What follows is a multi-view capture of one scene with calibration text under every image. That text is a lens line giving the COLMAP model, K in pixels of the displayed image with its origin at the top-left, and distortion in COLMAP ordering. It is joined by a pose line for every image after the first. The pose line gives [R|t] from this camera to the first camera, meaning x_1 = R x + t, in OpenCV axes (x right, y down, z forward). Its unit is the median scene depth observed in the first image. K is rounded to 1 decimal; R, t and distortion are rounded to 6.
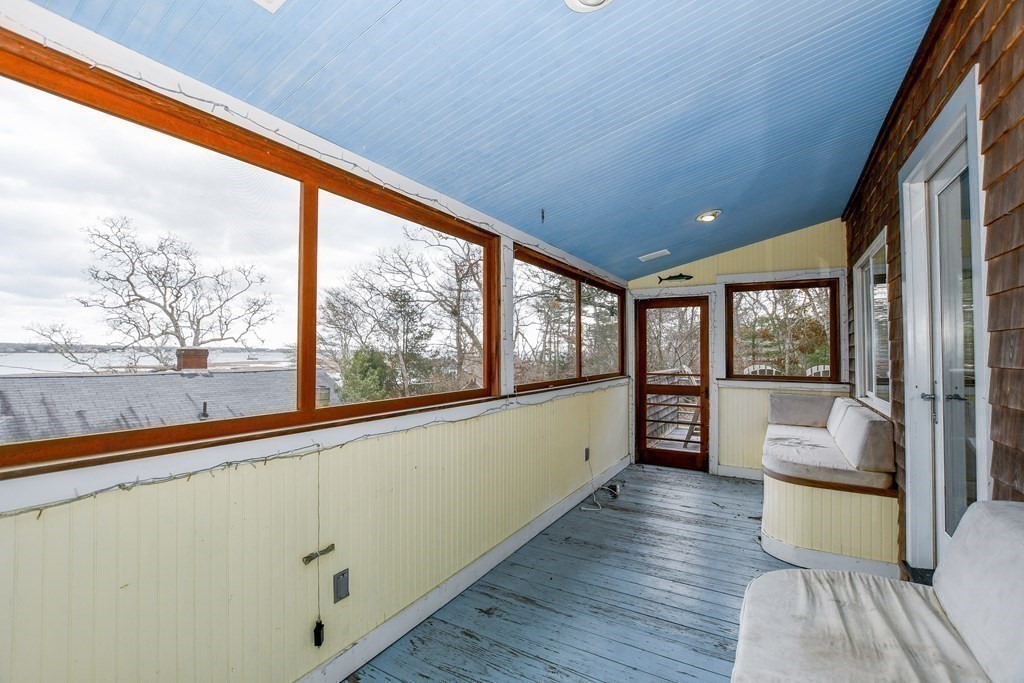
lens RADIAL K [[453.3, 0, 506.5], [0, 453.3, 342.5], [0, 0, 1]] dist [-0.037229, 0.008657]
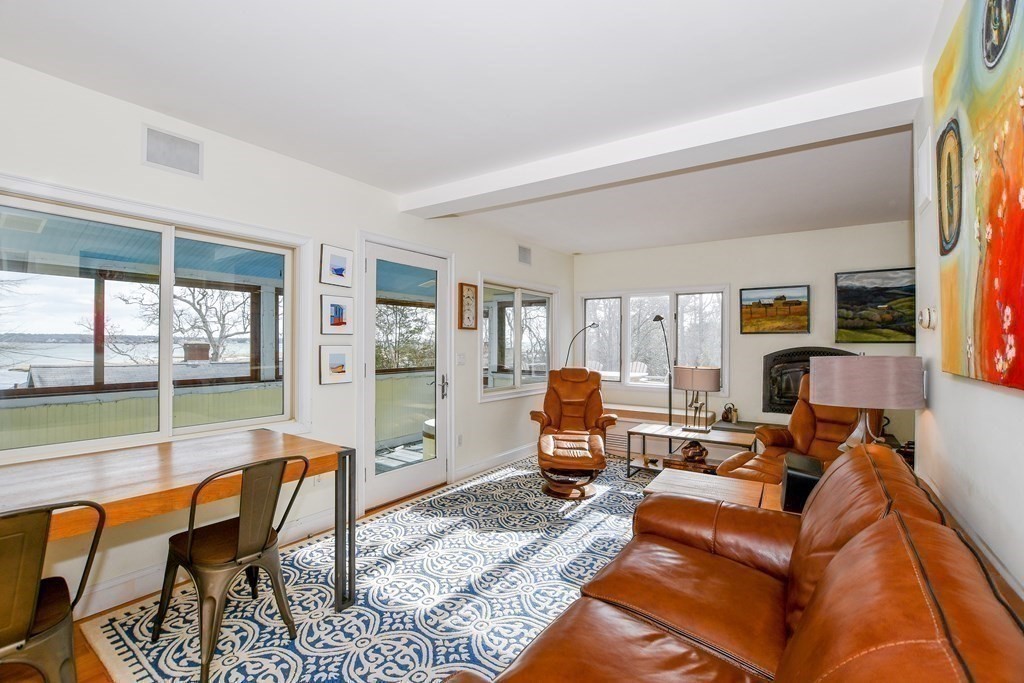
lens RADIAL K [[453.3, 0, 506.5], [0, 453.3, 342.5], [0, 0, 1]] dist [-0.037229, 0.008657]
pose [[0.997089, 0.002697, -0.076202, 0.101281], [-0.001249, 0.999818, 0.019044, -0.005704], [0.076240, -0.018893, 0.996910, -0.058853]]
